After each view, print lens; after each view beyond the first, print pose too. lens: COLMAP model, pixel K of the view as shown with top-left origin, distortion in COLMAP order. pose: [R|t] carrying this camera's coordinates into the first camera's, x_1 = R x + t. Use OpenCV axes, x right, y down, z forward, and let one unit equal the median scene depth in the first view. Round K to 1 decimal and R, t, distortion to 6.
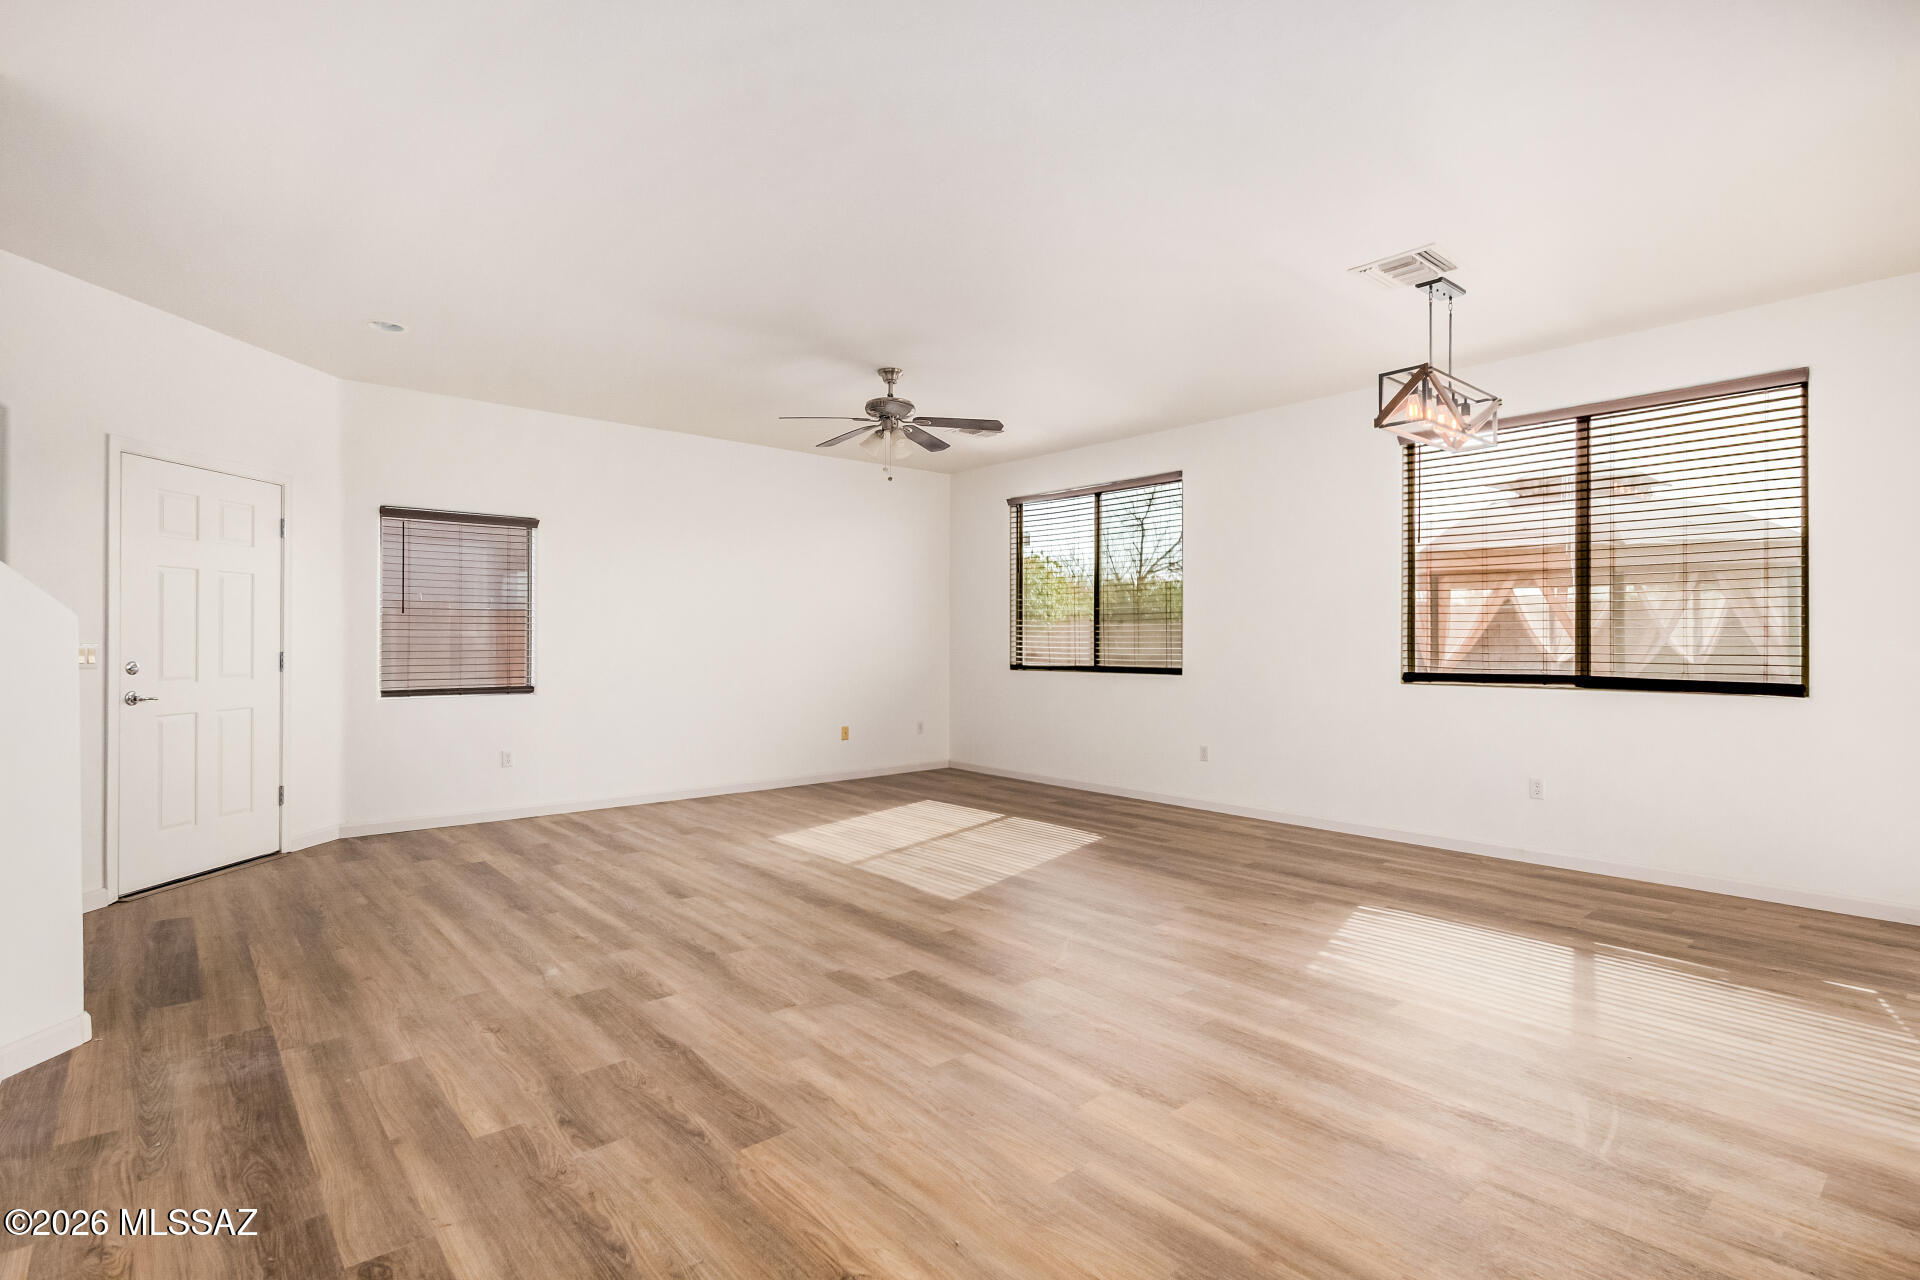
lens RADIAL K [[953.2, 0, 951.4], [0, 953.2, 645.4], [0, 0, 1]] dist [0.010441, -0.000904]
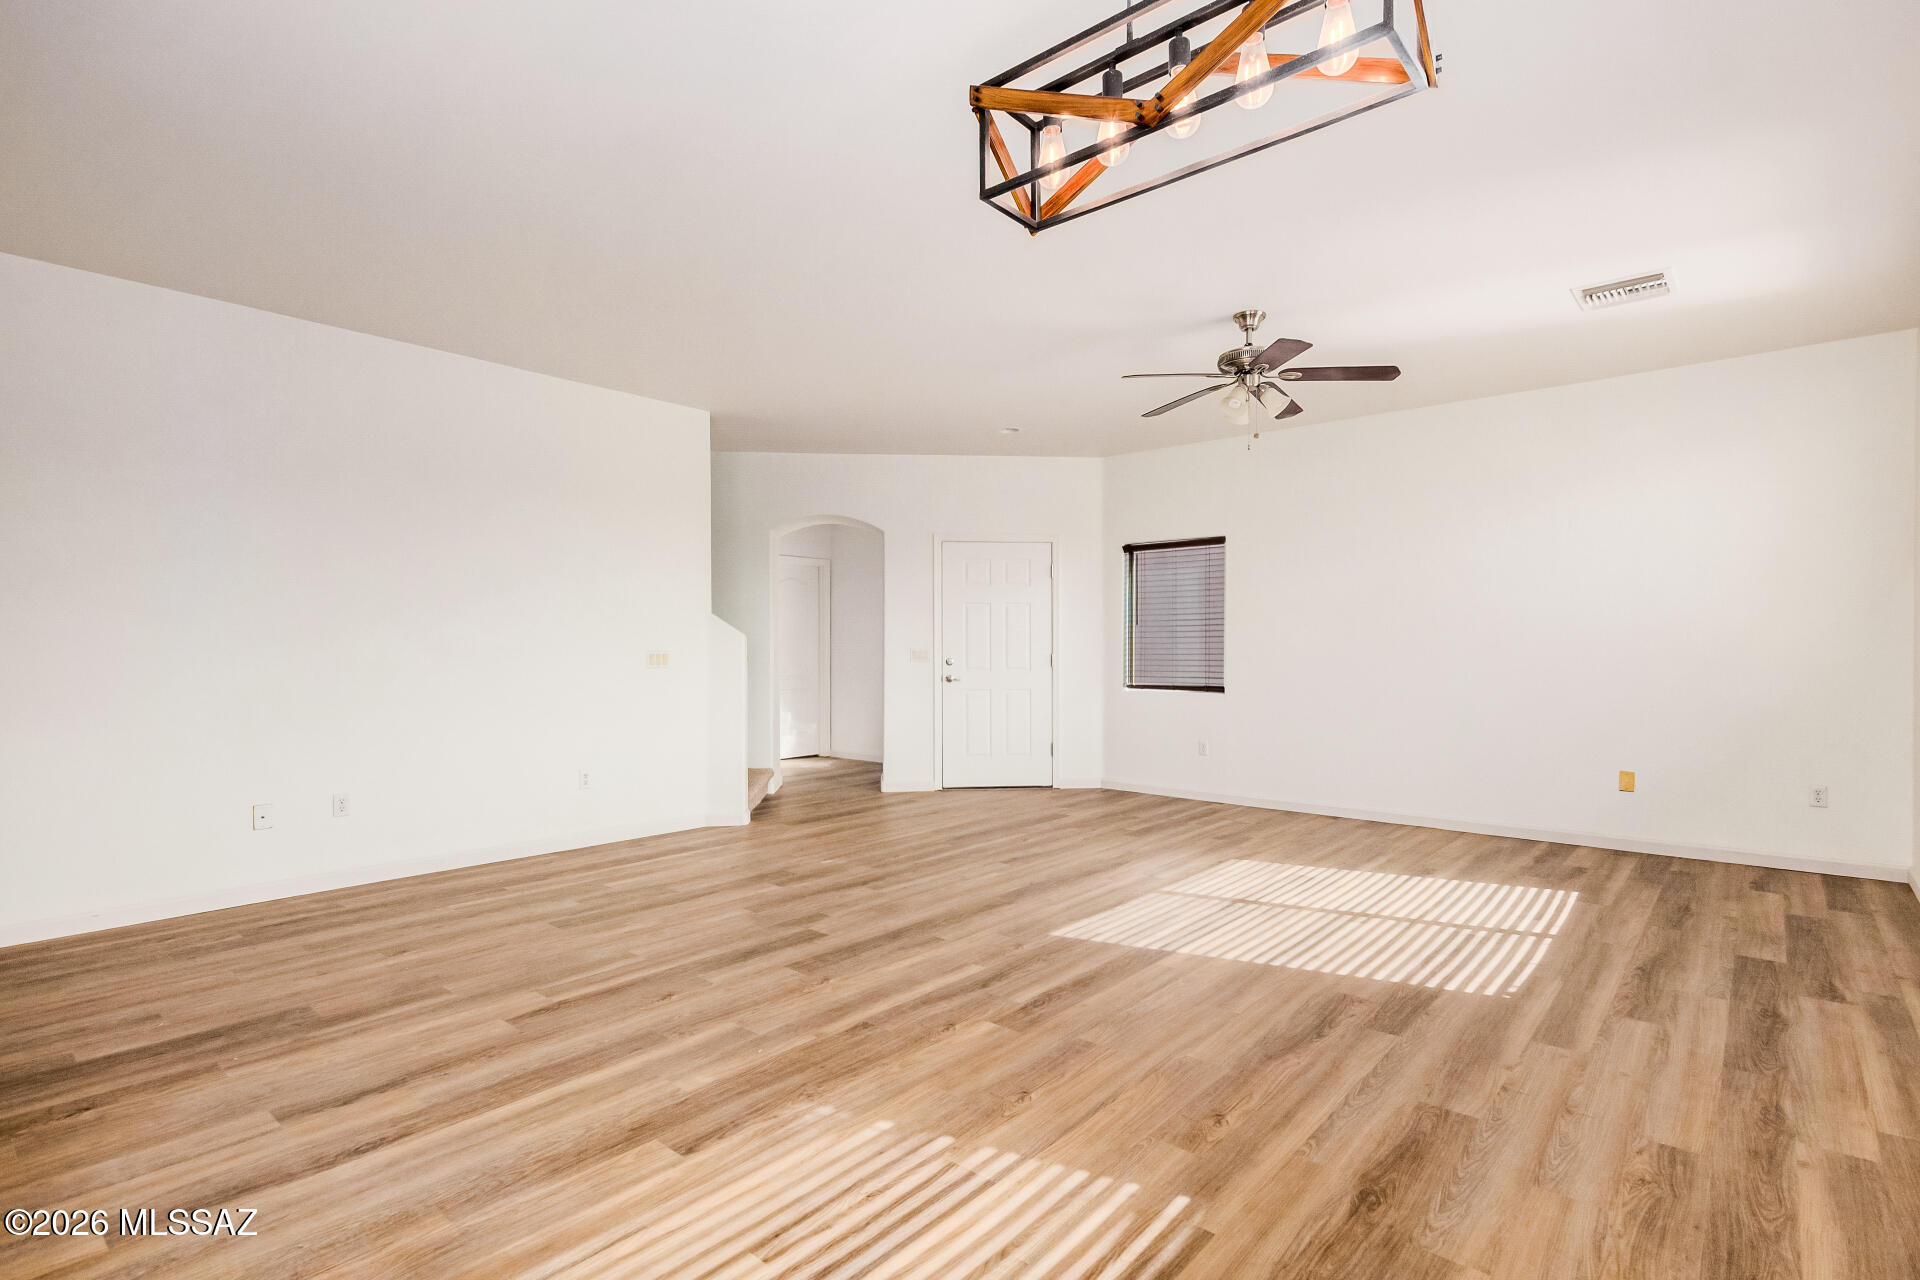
lens RADIAL K [[905.6, 0, 948.0], [0, 905.6, 647.7], [0, 0, 1]] dist [0.009372, -0.001762]
pose [[0.133496, -0.000082, -0.991049, 0.877124], [-0.004362, 0.999990, -0.000670, -0.000387], [0.991040, 0.004412, 0.133494, 0.835169]]
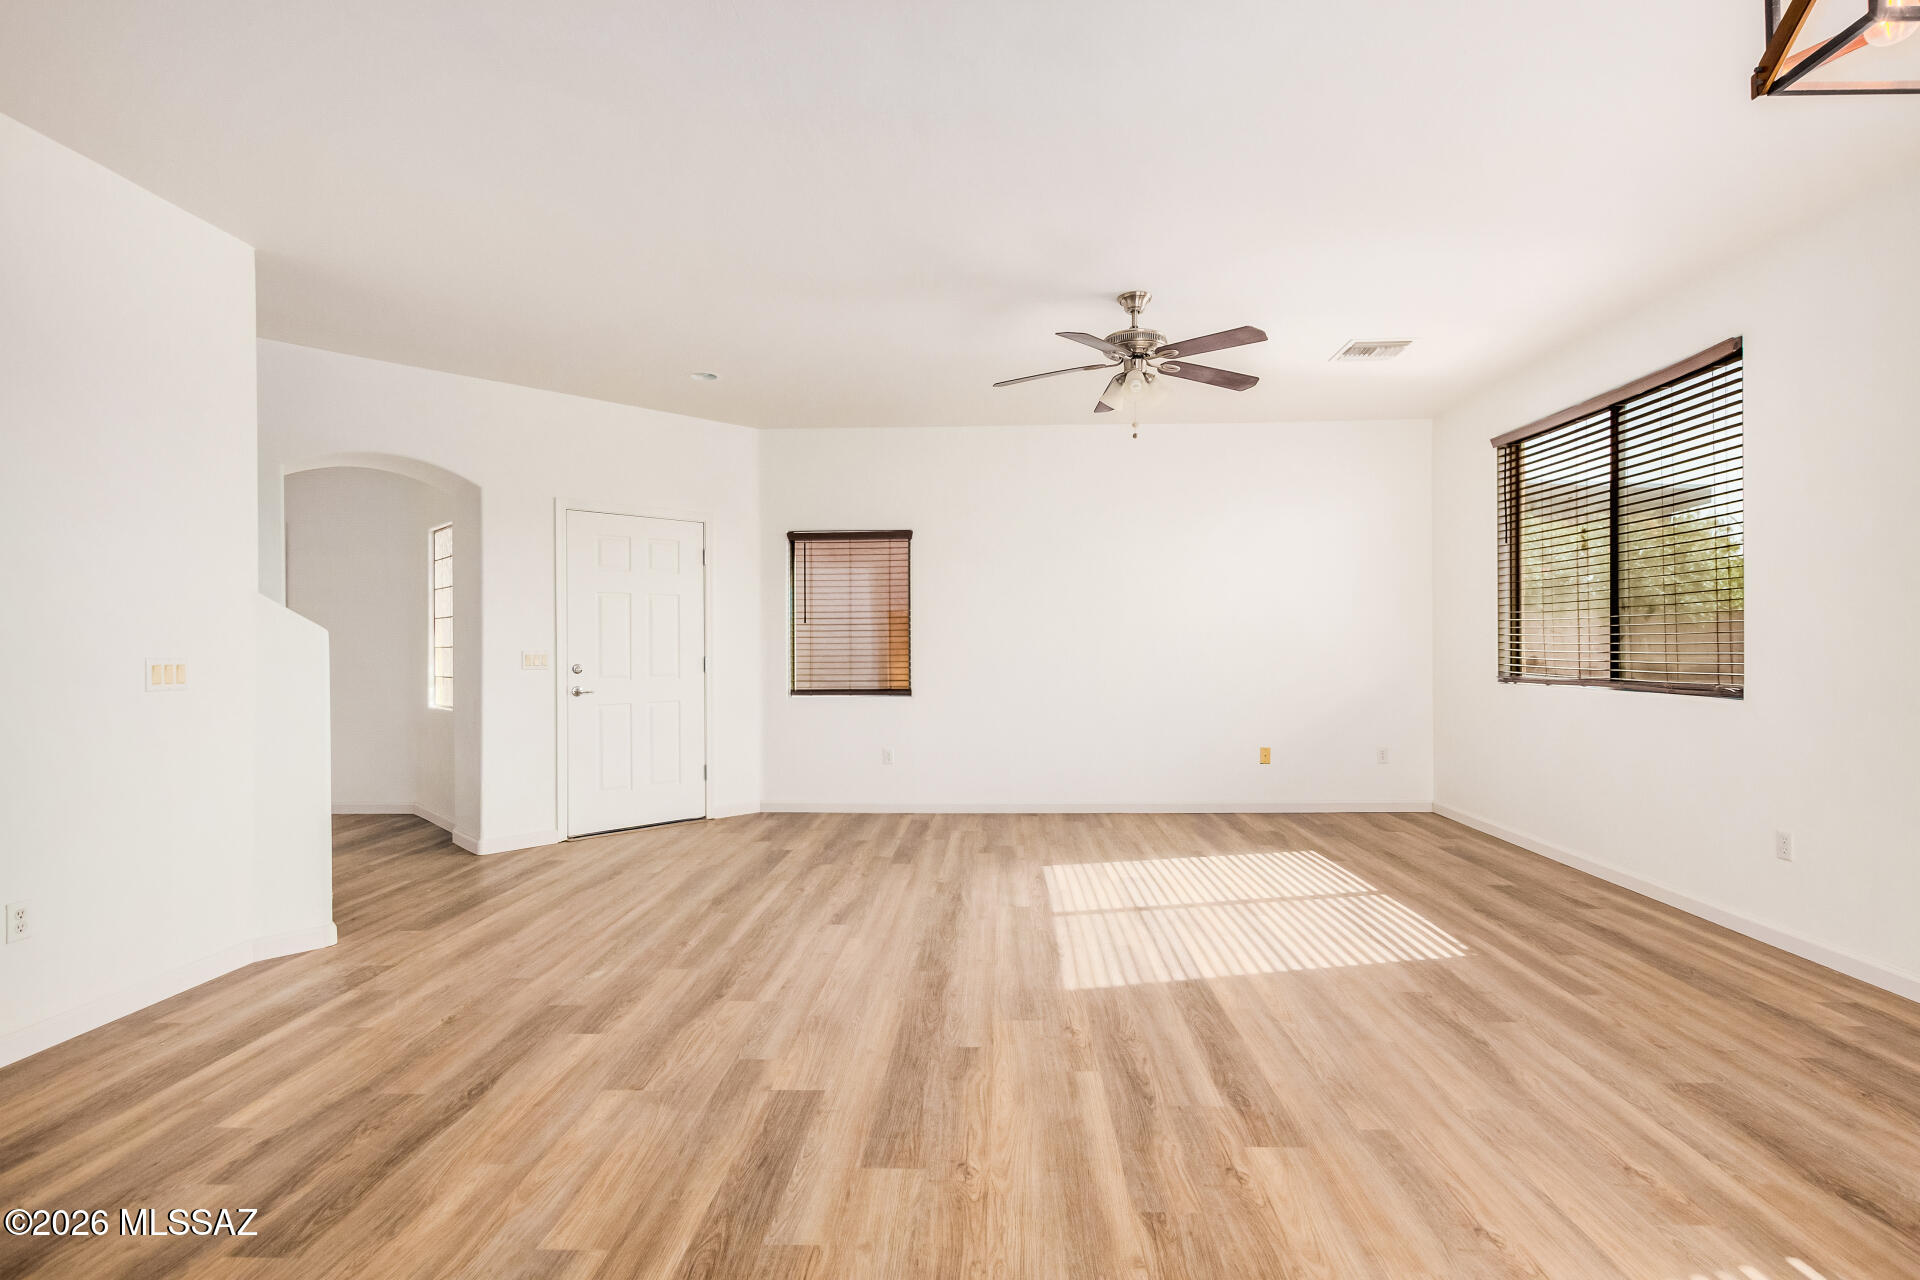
lens RADIAL K [[905.6, 0, 949.1], [0, 905.6, 644.0], [0, 0, 1]] dist [0.009372, -0.001762]
pose [[0.727525, -0.008128, -0.686033, 0.431707], [0.004067, 0.999963, -0.007534, 0.000903], [0.686069, 0.002691, 0.727531, 0.466894]]
